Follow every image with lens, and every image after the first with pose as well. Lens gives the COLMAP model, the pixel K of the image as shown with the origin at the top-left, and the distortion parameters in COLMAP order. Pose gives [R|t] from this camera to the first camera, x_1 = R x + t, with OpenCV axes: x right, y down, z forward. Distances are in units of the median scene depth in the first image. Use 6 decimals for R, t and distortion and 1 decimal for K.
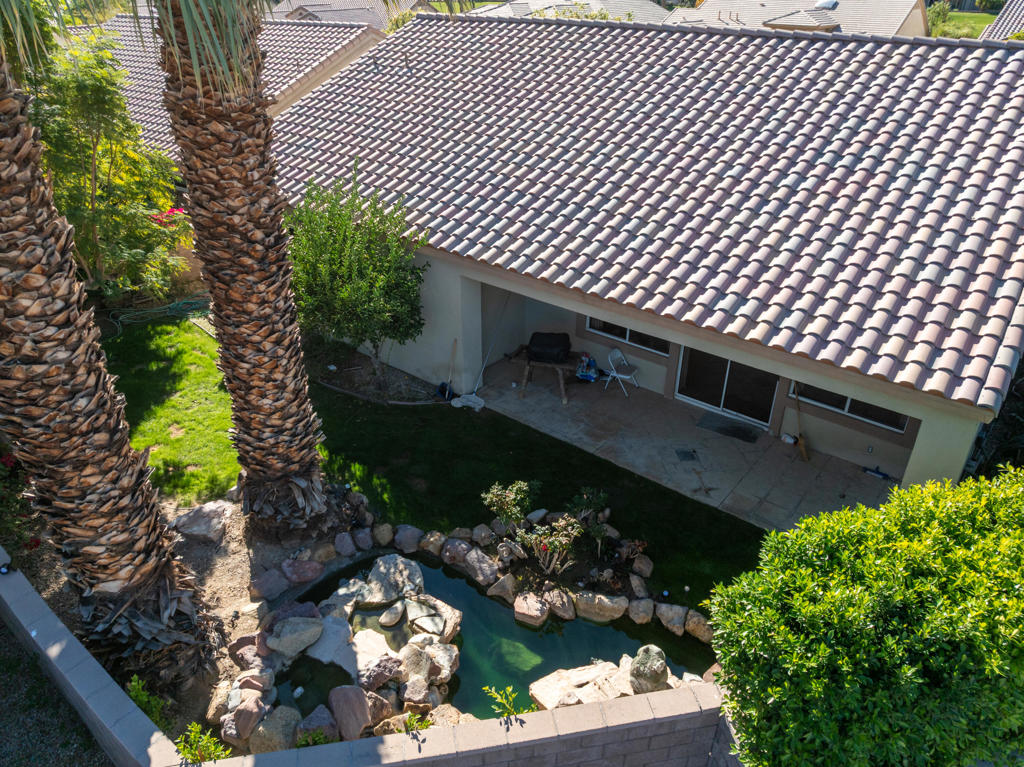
lens RADIAL K [[716.7, 0, 512.0], [0, 716.7, 383.5], [0, 0, 1]] dist [-0.040923, 0.003018]
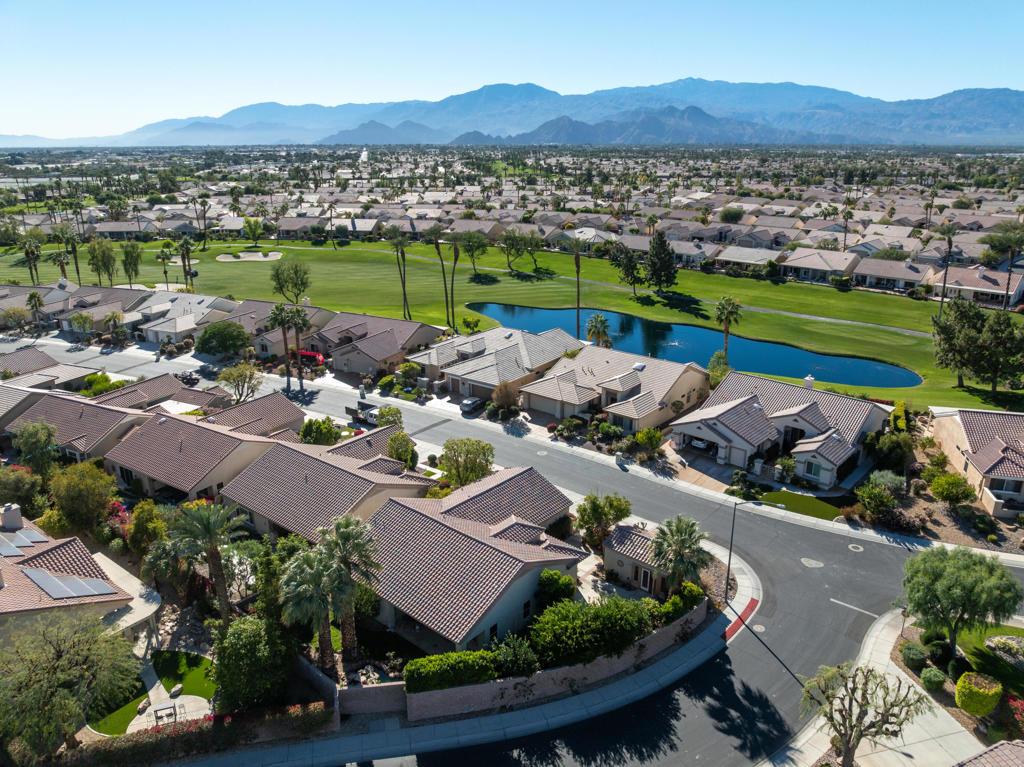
lens RADIAL K [[716.7, 0, 512.0], [0, 716.7, 383.5], [0, 0, 1]] dist [-0.040923, 0.003018]
pose [[0.999482, 0.013209, -0.029338, 1.121310], [-0.018599, 0.981252, -0.191831, -0.897726], [0.026254, 0.192277, 0.980989, -4.986526]]
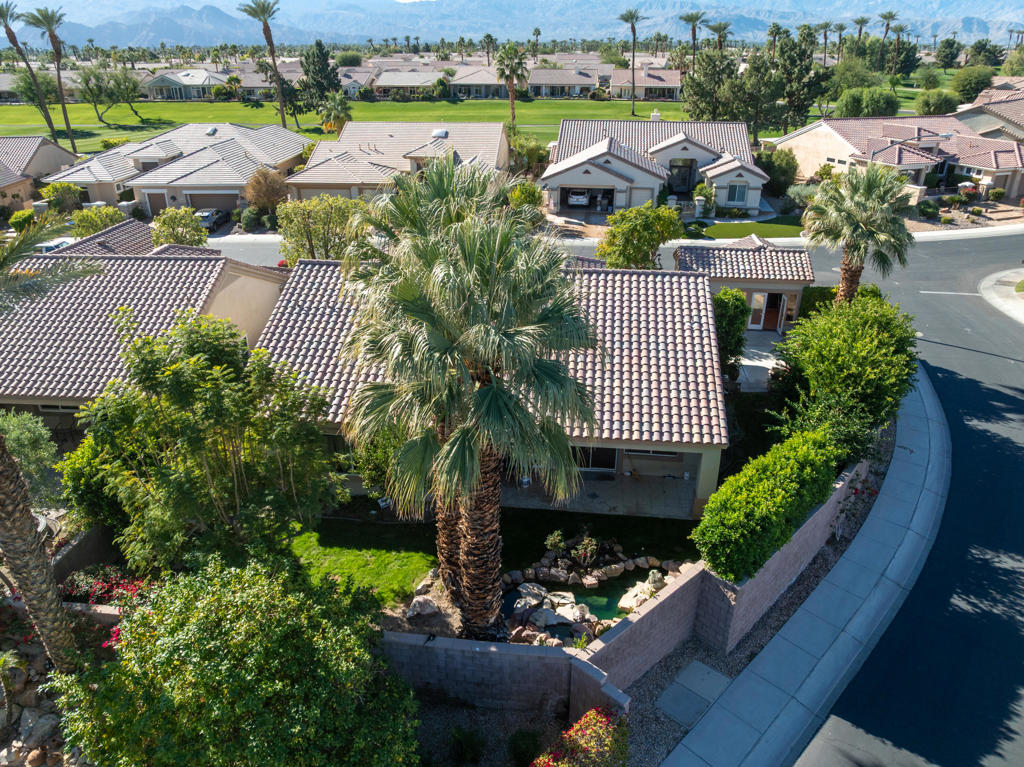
lens RADIAL K [[716.7, 0, 512.0], [0, 716.7, 383.5], [0, 0, 1]] dist [-0.040923, 0.003018]
pose [[0.844938, -0.227151, 0.484233, -1.137203], [0.263058, 0.964759, -0.006447, -0.337089], [-0.465704, 0.132828, 0.874915, -0.932613]]
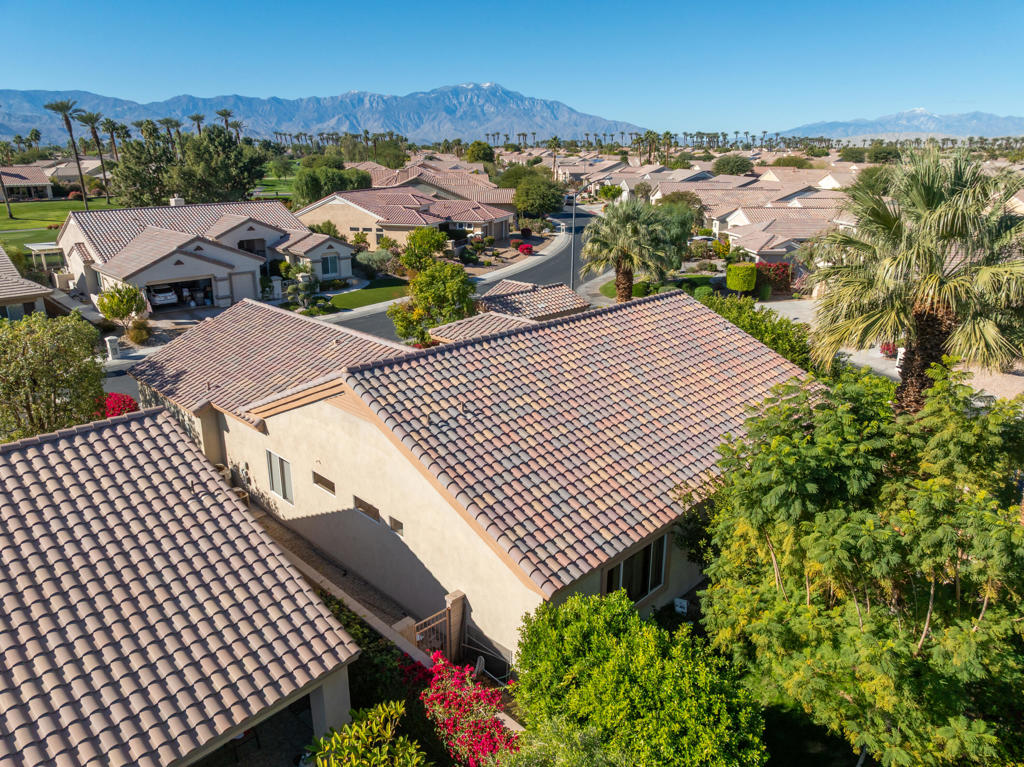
lens RADIAL K [[716.7, 0, 512.0], [0, 716.7, 383.5], [0, 0, 1]] dist [-0.040923, 0.003018]
pose [[0.111838, -0.305410, 0.945630, -2.146088], [0.487283, 0.846194, 0.215665, -1.278938], [-0.866053, 0.436670, 0.243458, 1.233152]]
